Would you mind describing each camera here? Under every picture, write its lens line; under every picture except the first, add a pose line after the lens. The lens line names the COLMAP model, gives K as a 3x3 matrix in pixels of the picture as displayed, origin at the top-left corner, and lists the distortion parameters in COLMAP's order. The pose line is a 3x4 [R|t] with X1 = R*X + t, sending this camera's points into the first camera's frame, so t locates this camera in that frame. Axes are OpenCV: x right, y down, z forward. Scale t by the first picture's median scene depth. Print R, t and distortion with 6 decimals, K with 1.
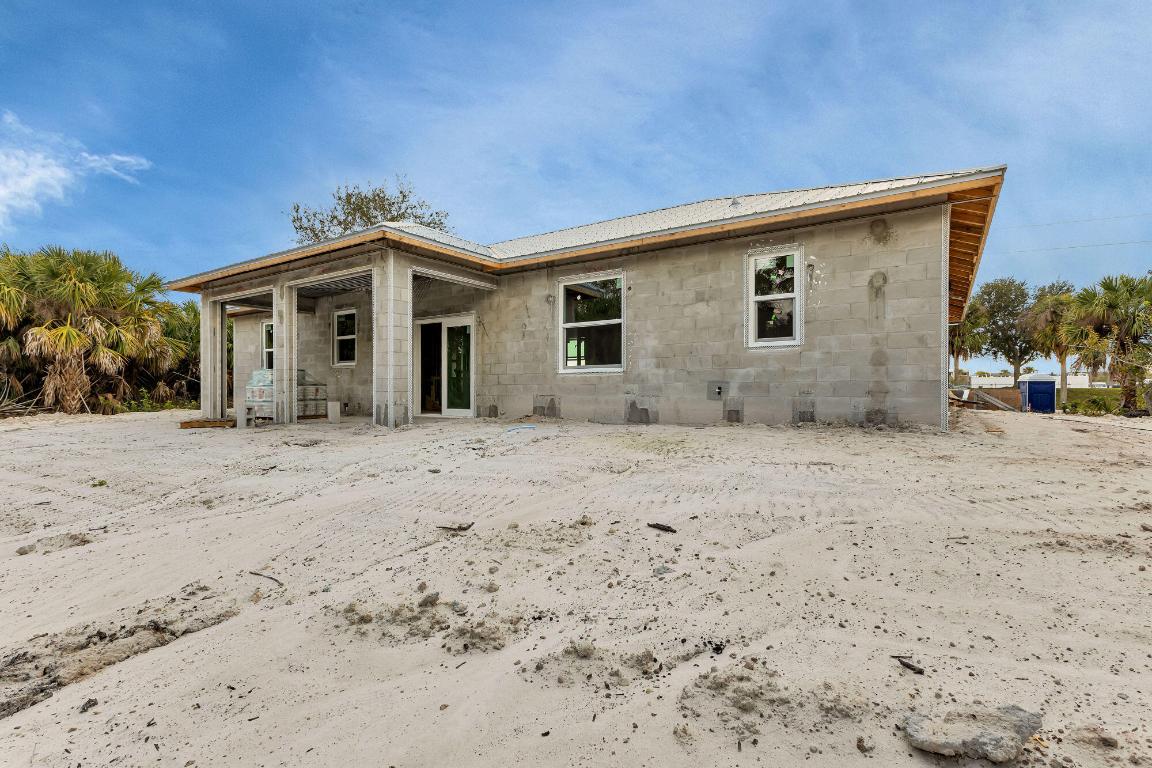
lens RADIAL K [[512.1, 0, 574.2], [0, 512.1, 387.9], [0, 0, 1]] dist [-0.001330, 0.000093]
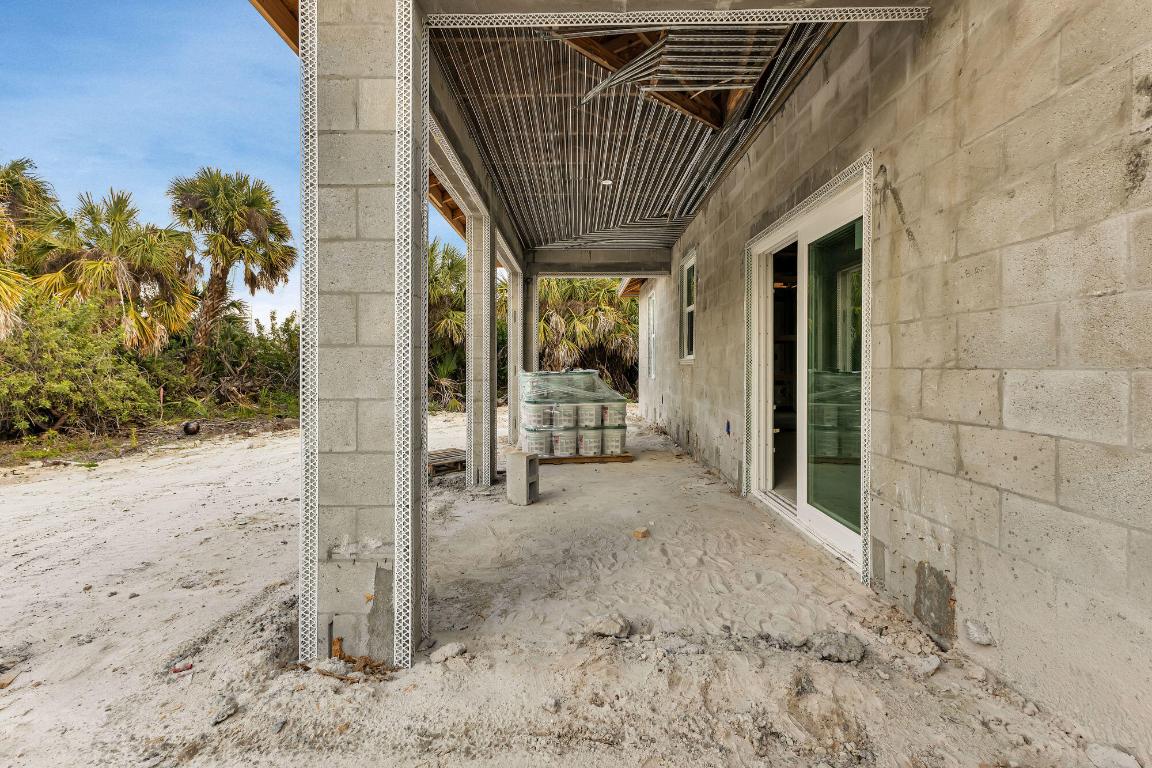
lens RADIAL K [[512.1, 0, 582.9], [0, 512.1, 371.8], [0, 0, 1]] dist [-0.001330, 0.000093]
pose [[0.526583, 0.010480, -0.850059, -0.056932], [0.003284, 0.999891, 0.014361, -0.048632], [0.850117, -0.010354, 0.526492, 0.763630]]
